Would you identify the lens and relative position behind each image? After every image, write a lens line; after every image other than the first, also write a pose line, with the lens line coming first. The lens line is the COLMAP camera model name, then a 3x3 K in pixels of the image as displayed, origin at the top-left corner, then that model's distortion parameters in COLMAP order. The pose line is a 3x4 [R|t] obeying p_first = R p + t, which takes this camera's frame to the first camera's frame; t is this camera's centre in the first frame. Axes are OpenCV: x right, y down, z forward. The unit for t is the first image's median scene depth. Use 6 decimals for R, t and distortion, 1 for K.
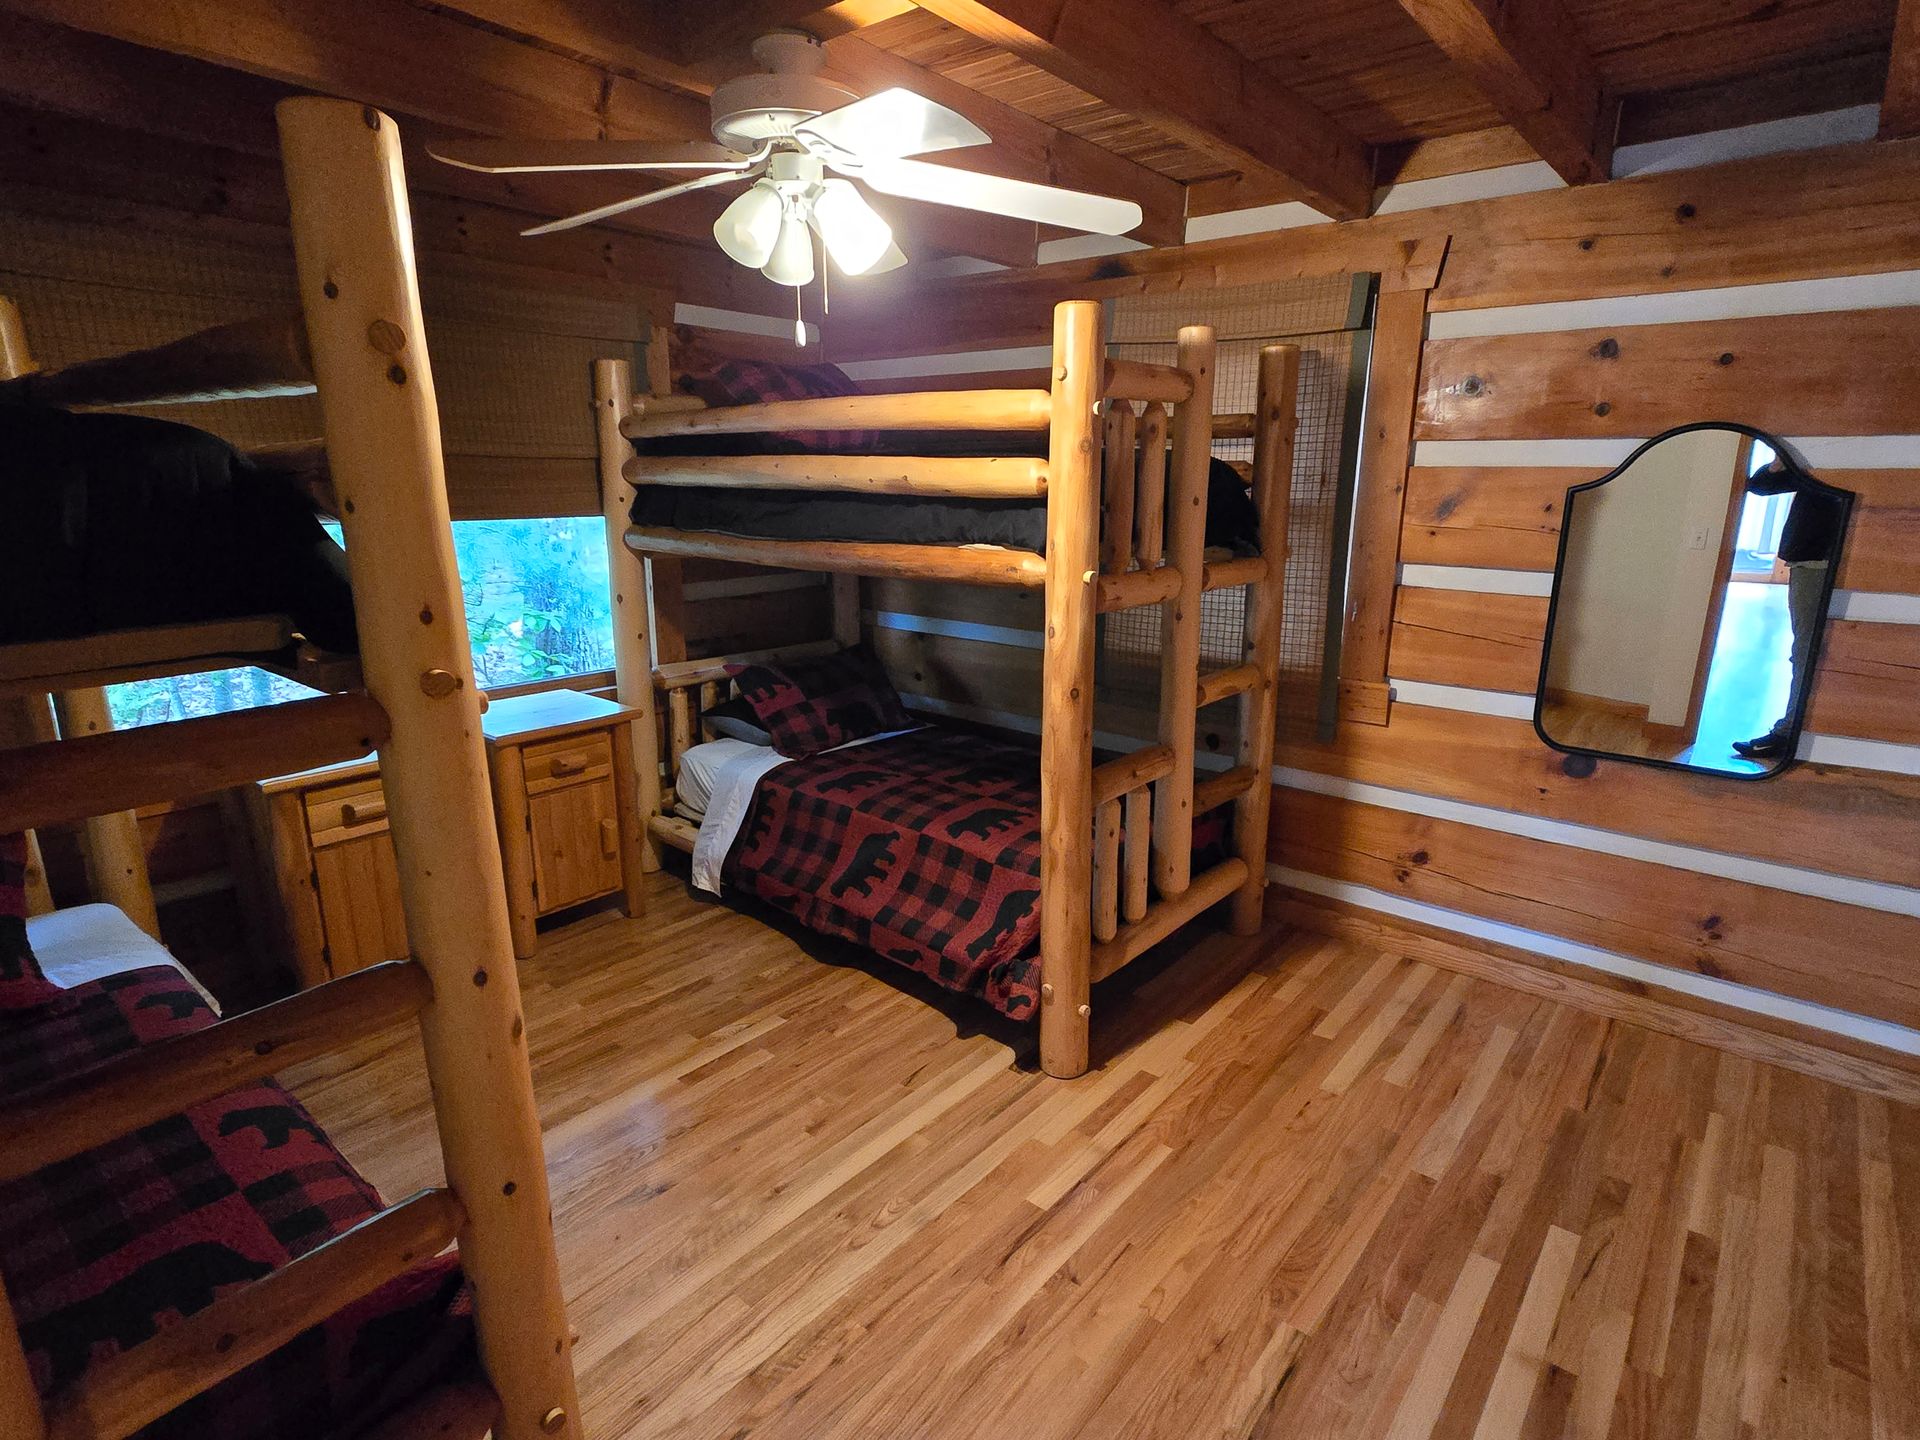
lens RADIAL K [[995.6, 0, 966.1], [0, 995.6, 722.0], [0, 0, 1]] dist [0.000421, 0.001517]
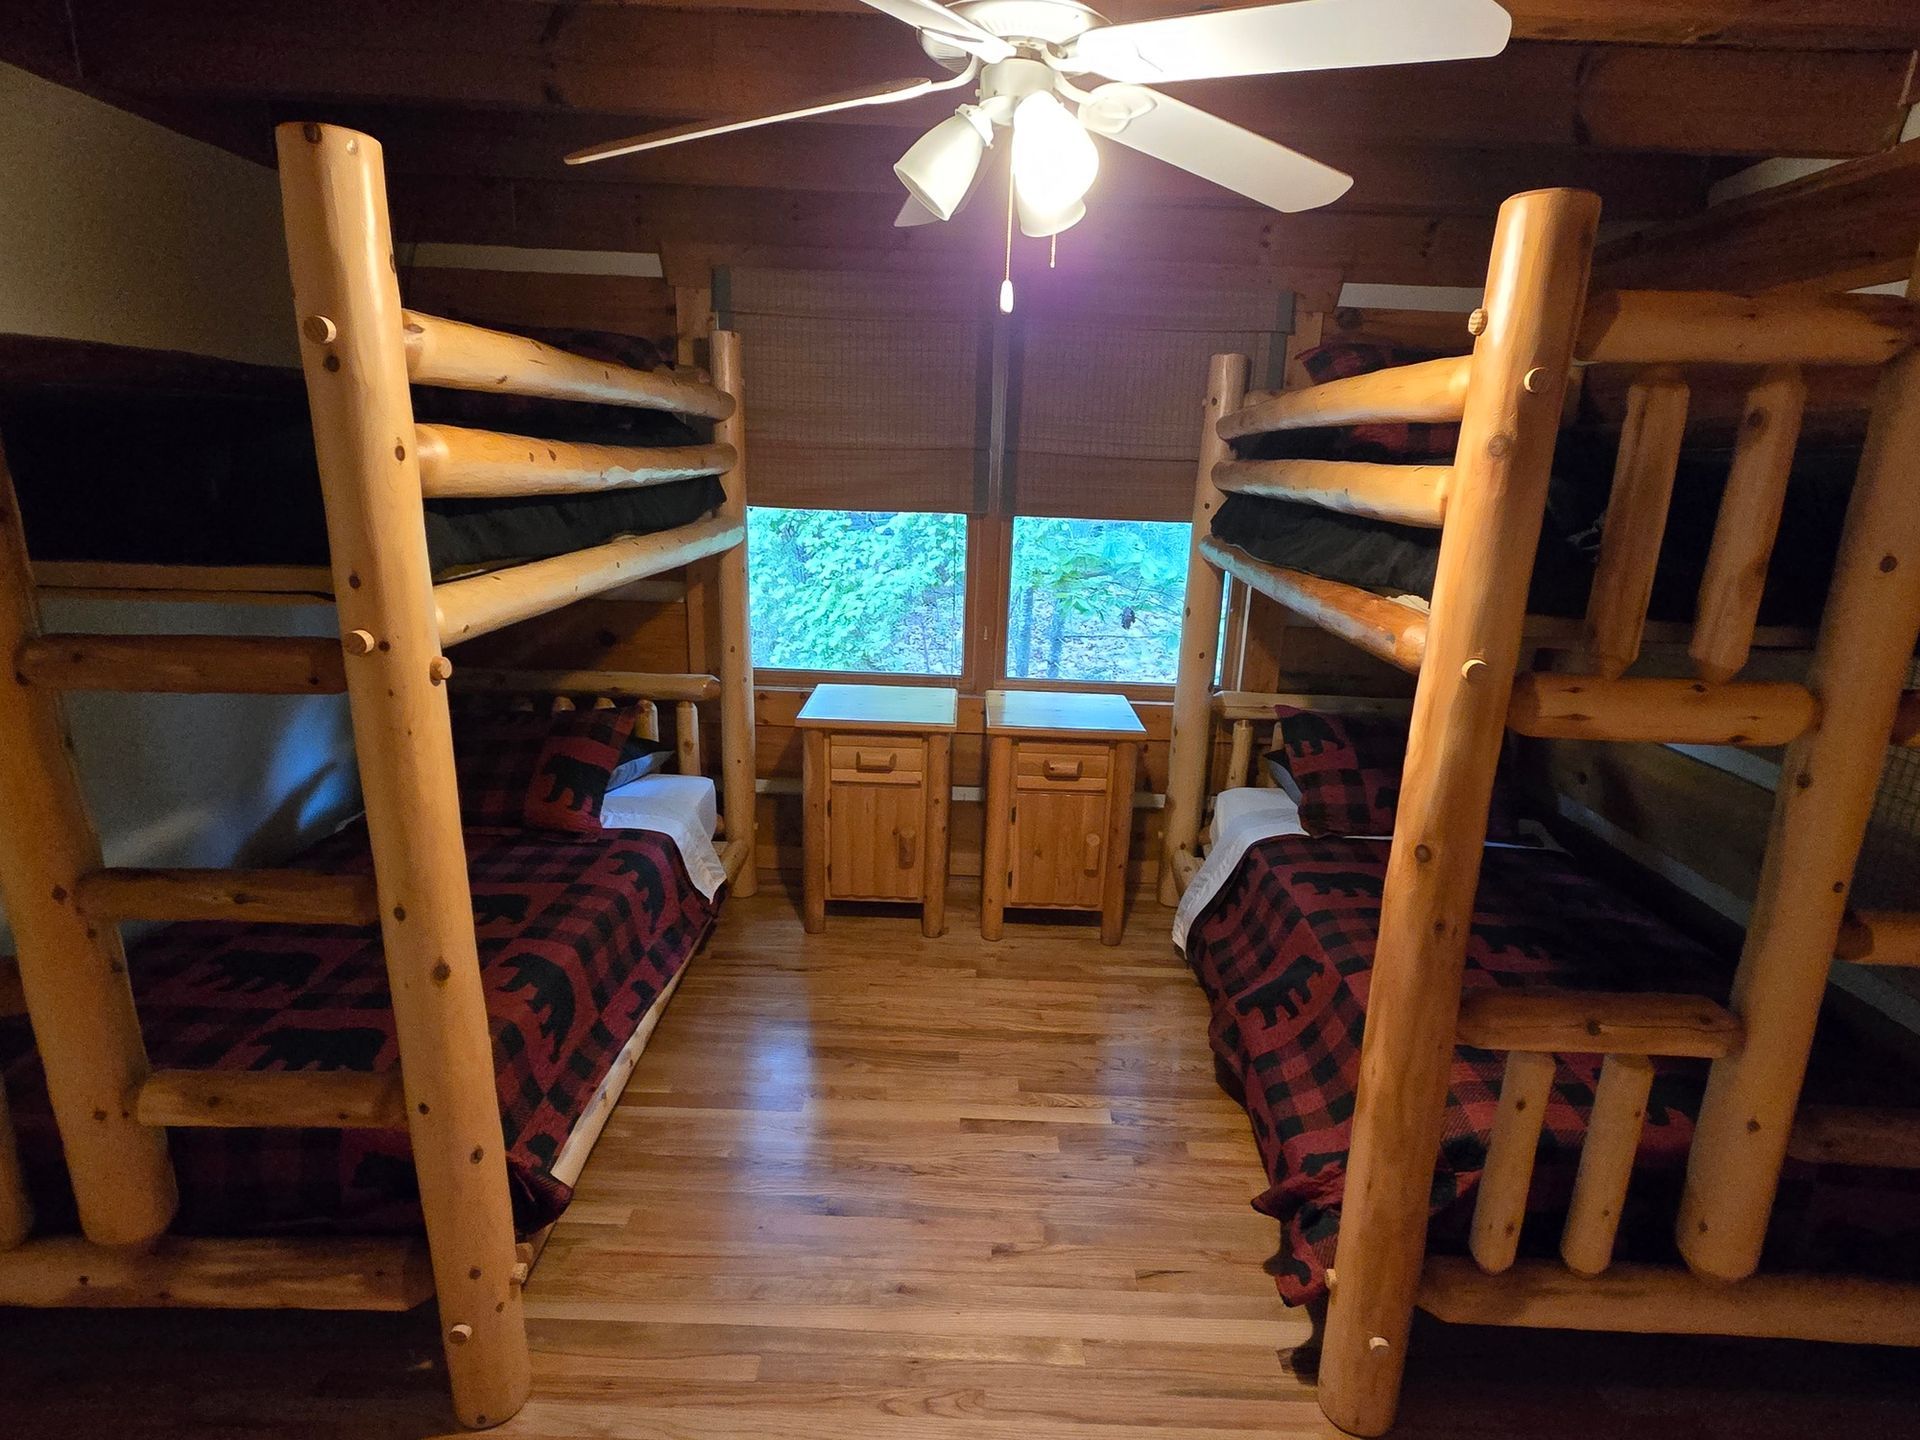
lens RADIAL K [[995.6, 0, 965.6], [0, 995.6, 720.4], [0, 0, 1]] dist [0.000421, 0.001517]
pose [[0.633684, 0.212918, -0.743714, 0.258479], [-0.220110, 0.971266, 0.090519, -0.071203], [0.741617, 0.106339, 0.662341, 0.268928]]
